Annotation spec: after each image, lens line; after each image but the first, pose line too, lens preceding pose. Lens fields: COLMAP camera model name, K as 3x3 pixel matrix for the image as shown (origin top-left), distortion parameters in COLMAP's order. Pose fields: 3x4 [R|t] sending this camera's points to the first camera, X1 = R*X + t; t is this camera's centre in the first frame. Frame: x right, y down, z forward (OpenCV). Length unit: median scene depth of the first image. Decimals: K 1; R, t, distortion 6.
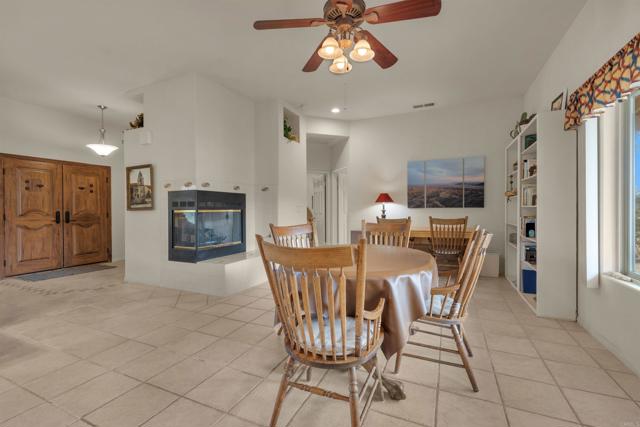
lens RADIAL K [[274.4, 0, 321.4], [0, 274.4, 211.8], [0, 0, 1]] dist [0.002009, -0.000981]
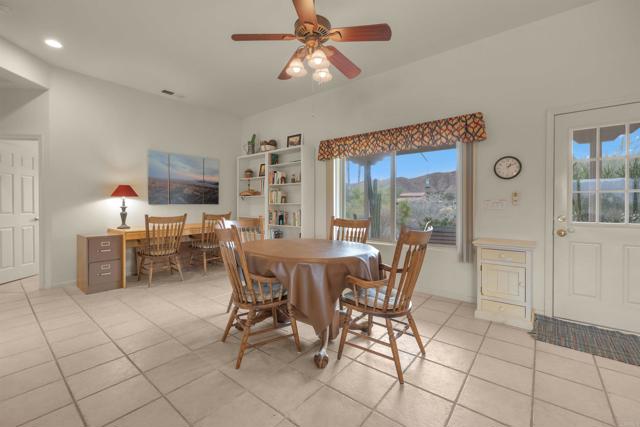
lens RADIAL K [[274.4, 0, 324.3], [0, 274.4, 210.2], [0, 0, 1]] dist [0.002009, -0.000981]
pose [[0.252534, -0.008761, 0.967548, -0.378553], [0.018599, 0.999818, 0.004199, 0.011288], [-0.967409, 0.016935, 0.252651, 0.269150]]
